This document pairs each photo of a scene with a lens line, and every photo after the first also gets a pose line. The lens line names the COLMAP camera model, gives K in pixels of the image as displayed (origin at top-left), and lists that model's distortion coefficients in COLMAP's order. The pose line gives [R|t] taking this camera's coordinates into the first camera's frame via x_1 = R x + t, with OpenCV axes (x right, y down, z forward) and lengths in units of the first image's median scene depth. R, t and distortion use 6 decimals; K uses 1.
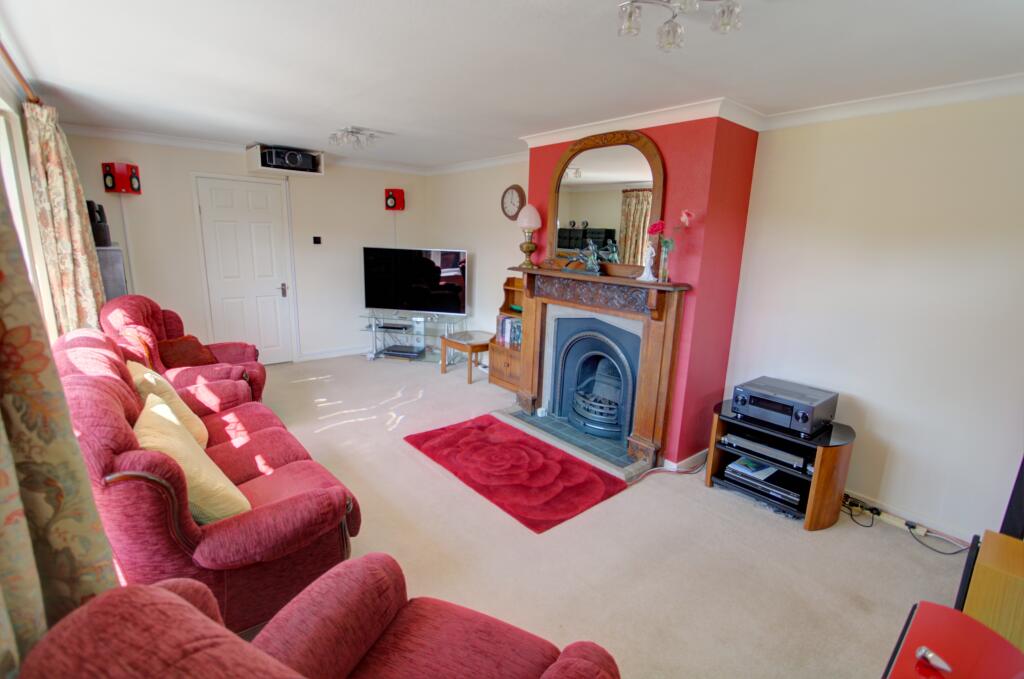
lens RADIAL K [[489.3, 0, 519.7], [0, 489.3, 337.5], [0, 0, 1]] dist [-0.017585, 0.001262]
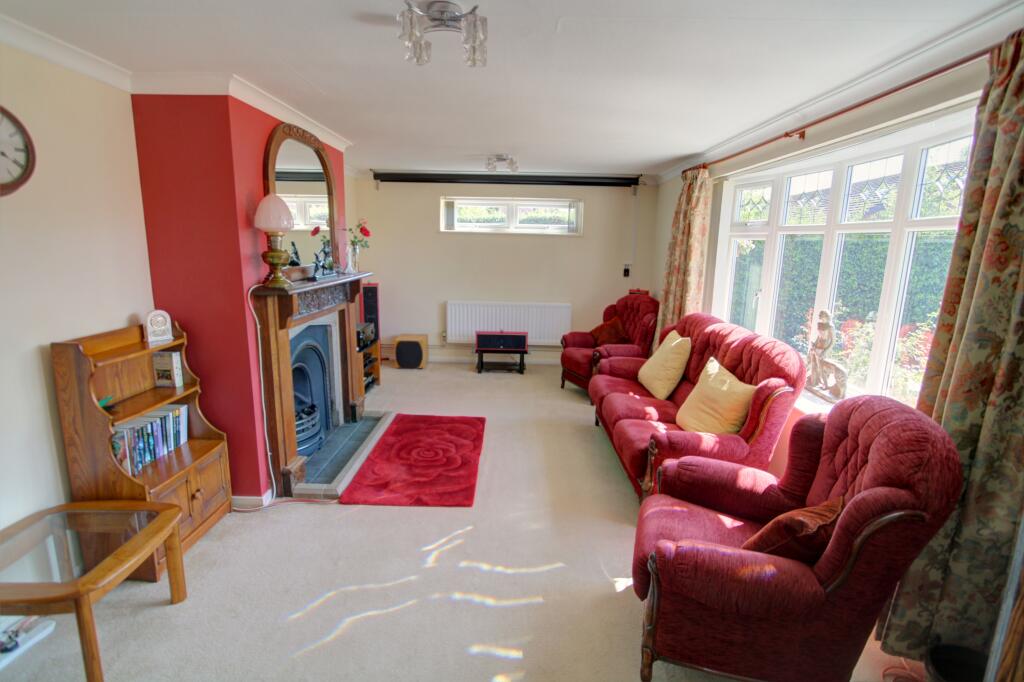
lens RADIAL K [[489.3, 0, 519.7], [0, 489.3, 339.0], [0, 0, 1]] dist [-0.017585, 0.001262]
pose [[-0.771460, -0.173353, 0.612208, -0.717868], [0.095197, 0.919894, 0.380437, -0.327138], [-0.629116, 0.351772, -0.693159, 1.374458]]
